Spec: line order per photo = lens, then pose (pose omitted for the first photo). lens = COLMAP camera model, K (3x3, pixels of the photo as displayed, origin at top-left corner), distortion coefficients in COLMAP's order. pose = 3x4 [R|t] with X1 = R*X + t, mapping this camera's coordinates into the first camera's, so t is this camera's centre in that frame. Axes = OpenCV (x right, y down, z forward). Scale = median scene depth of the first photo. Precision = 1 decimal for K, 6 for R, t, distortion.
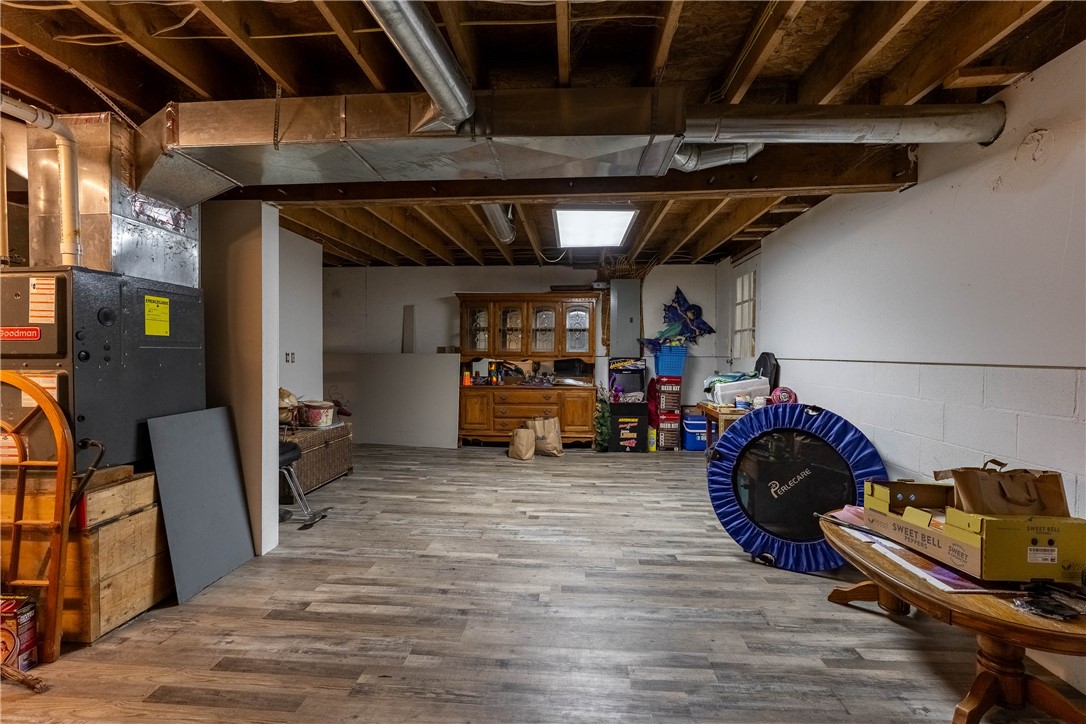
lens RADIAL K [[484.3, 0, 541.6], [0, 484.3, 359.8], [0, 0, 1]] dist [-0.004618, -0.000014]
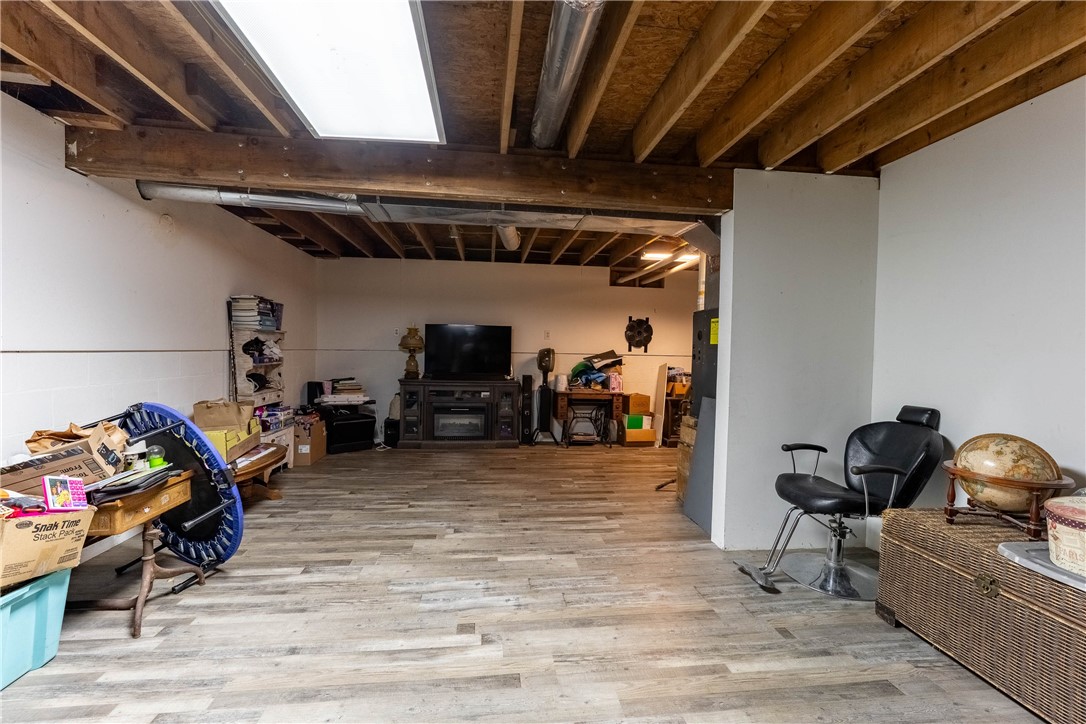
lens RADIAL K [[484.3, 0, 545.2], [0, 484.3, 362.7], [0, 0, 1]] dist [-0.004618, -0.000014]
pose [[-0.981317, -0.018522, -0.191503, 0.011130], [-0.026343, 0.998916, 0.038376, -0.032651], [0.190584, 0.042703, -0.980742, 2.072244]]
